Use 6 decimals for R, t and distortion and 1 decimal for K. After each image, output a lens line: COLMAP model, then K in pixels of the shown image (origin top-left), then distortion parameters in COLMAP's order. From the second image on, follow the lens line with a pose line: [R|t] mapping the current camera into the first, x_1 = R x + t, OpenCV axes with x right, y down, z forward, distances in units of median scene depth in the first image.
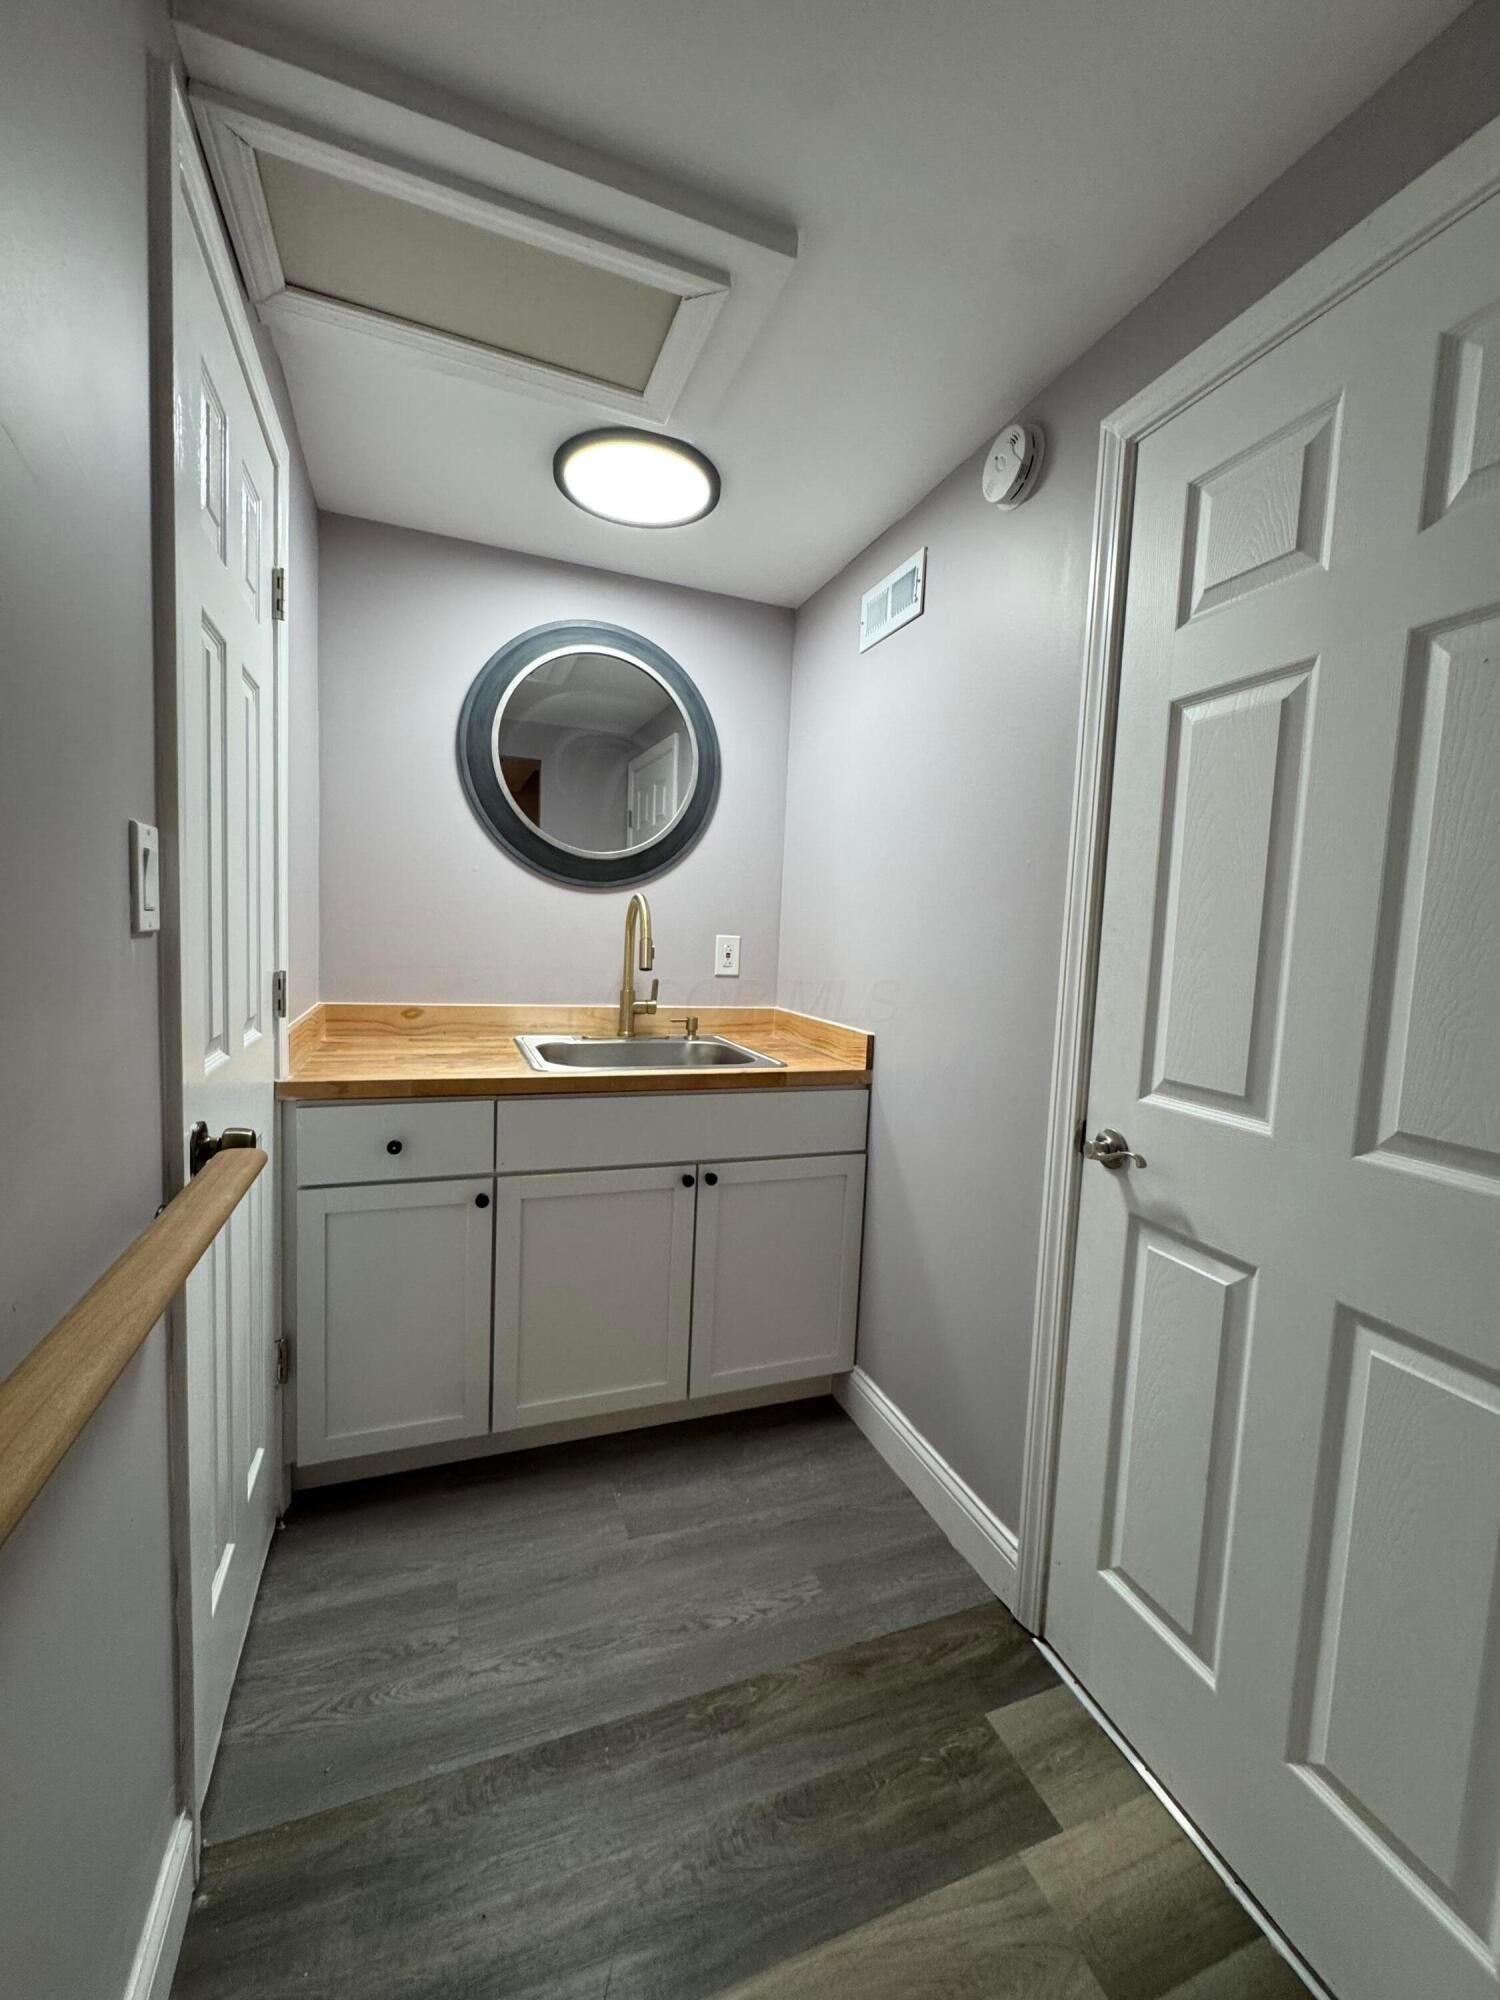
lens RADIAL K [[803.6, 0, 751.9], [0, 803.6, 999.0], [0, 0, 1]] dist [-0.003913, 0.000538]
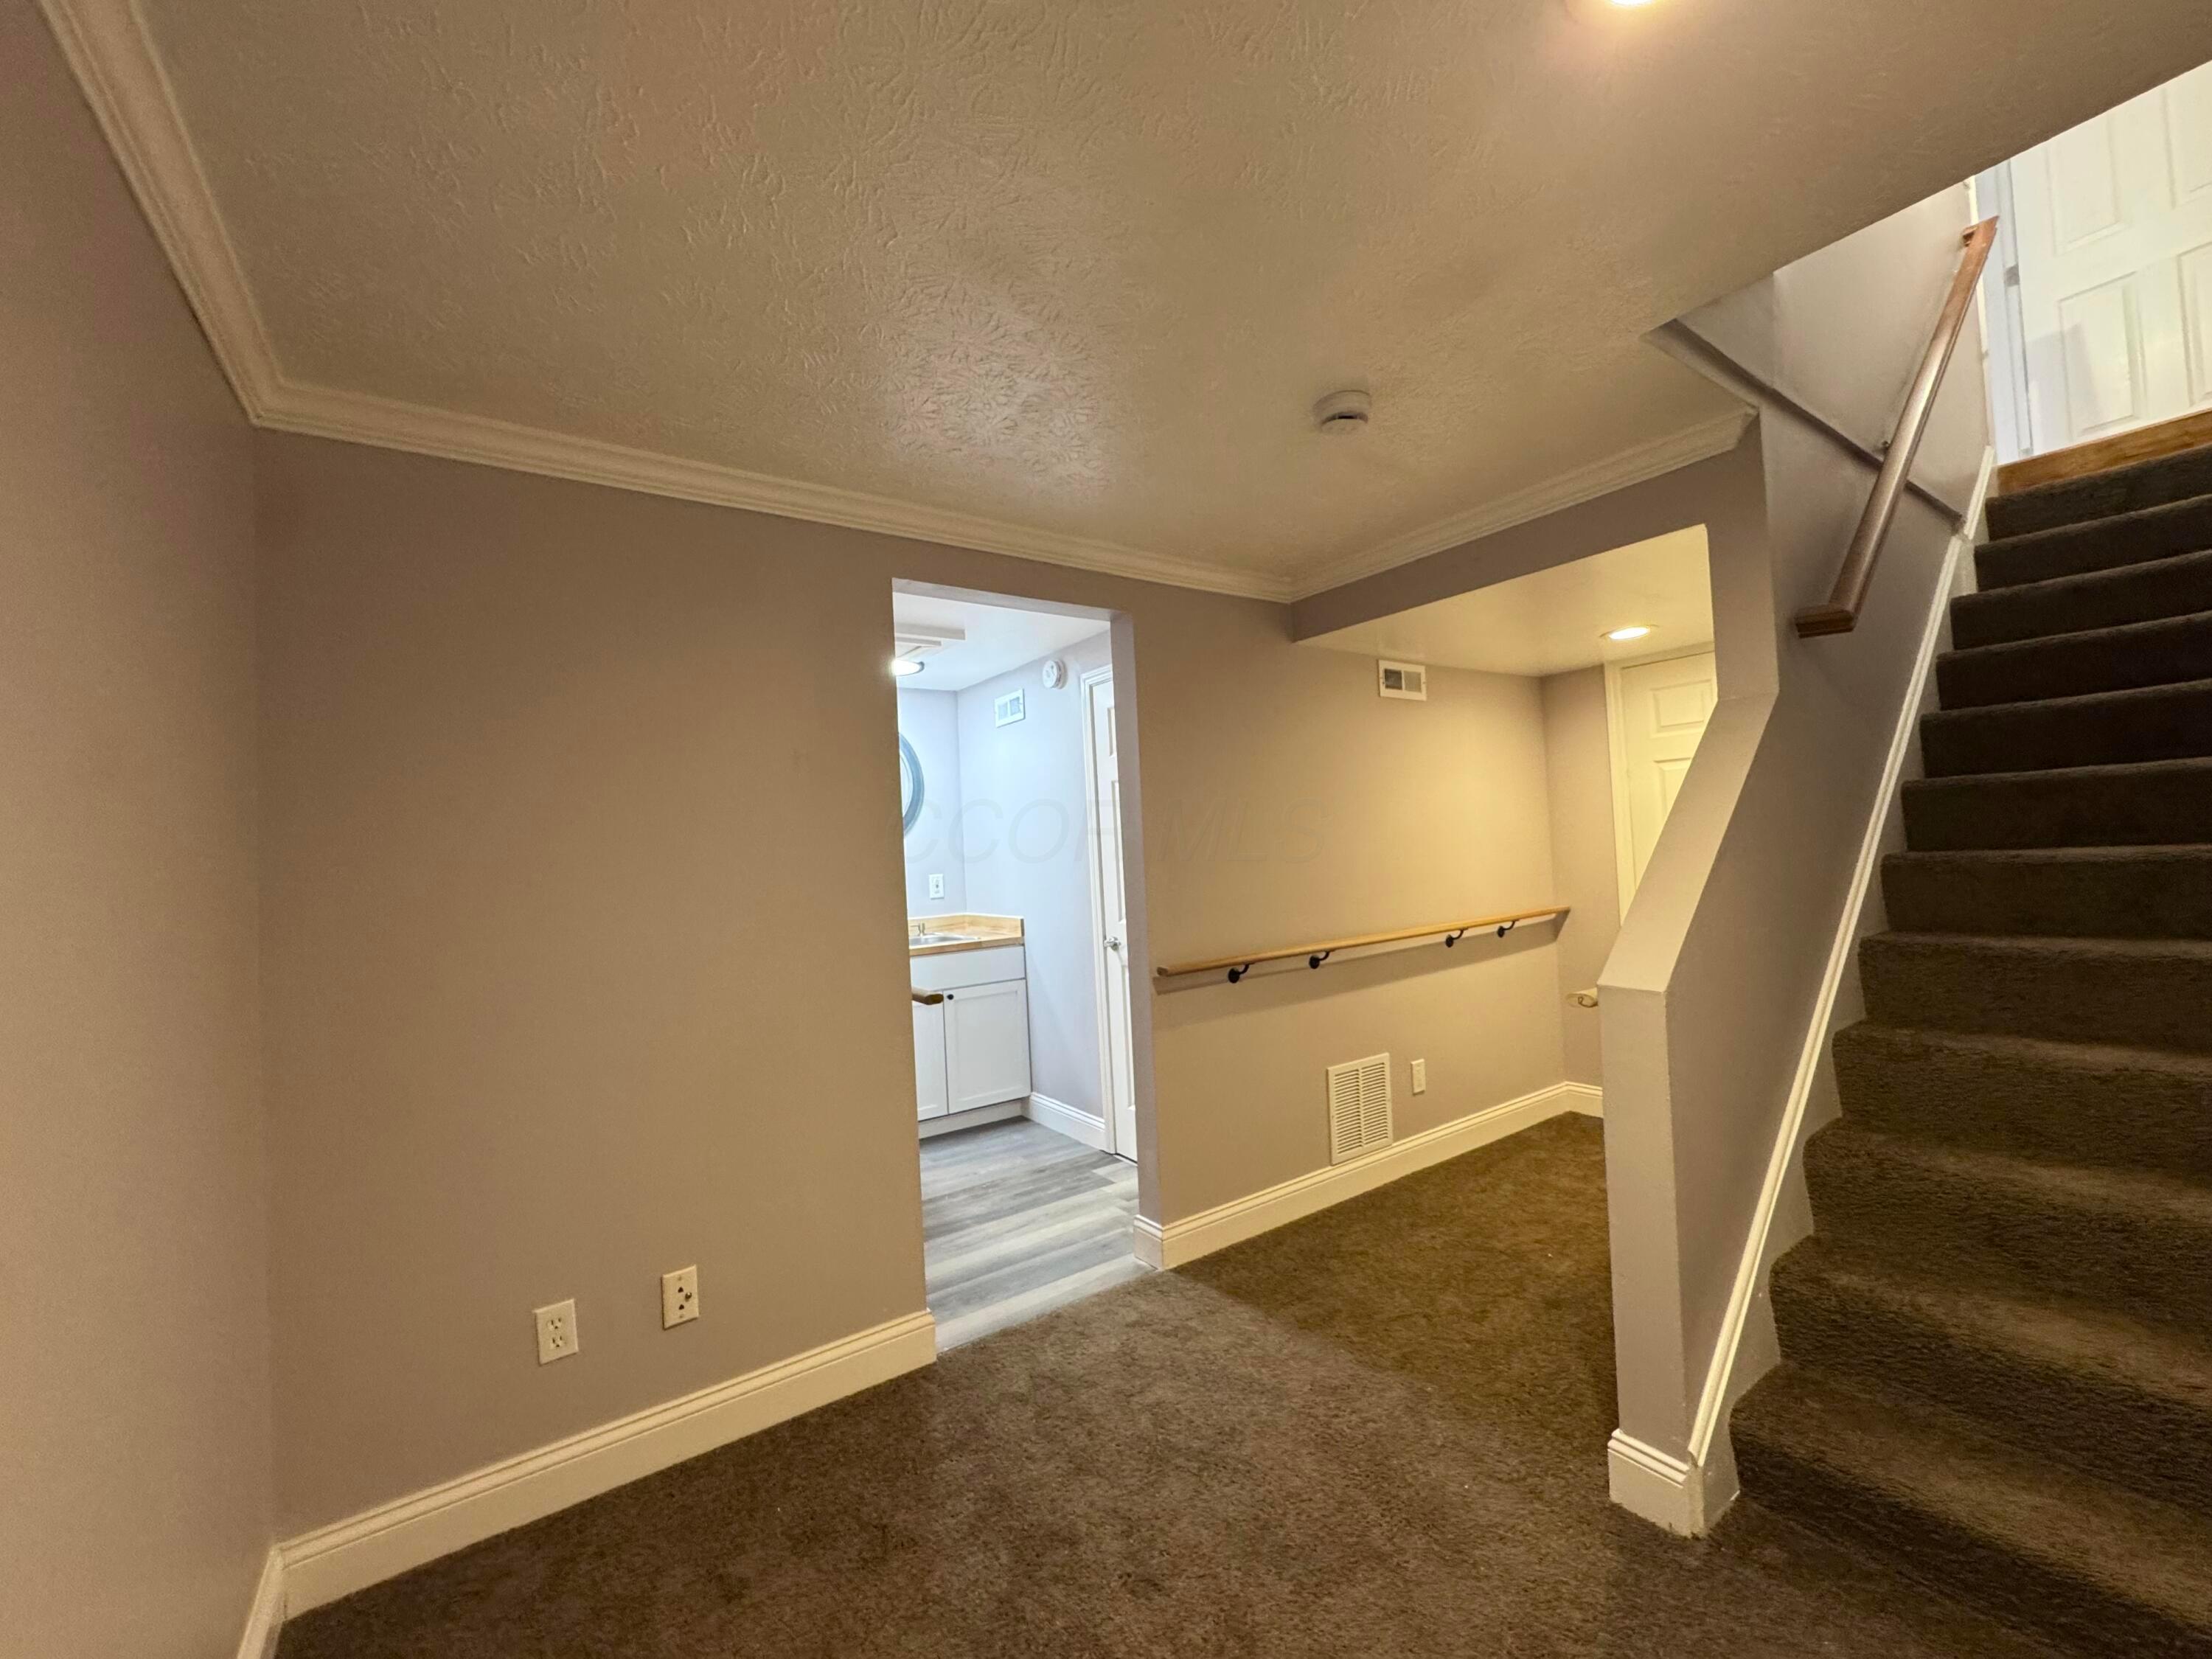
lens RADIAL K [[888.8, 0, 1106.5], [0, 888.8, 828.5], [0, 0, 1]] dist [-0.003913, 0.000538]
pose [[0.966529, -0.088131, 0.240947, -0.171543], [0.113211, 0.989276, -0.092287, 0.055028], [-0.230229, 0.116476, 0.966141, -1.287914]]
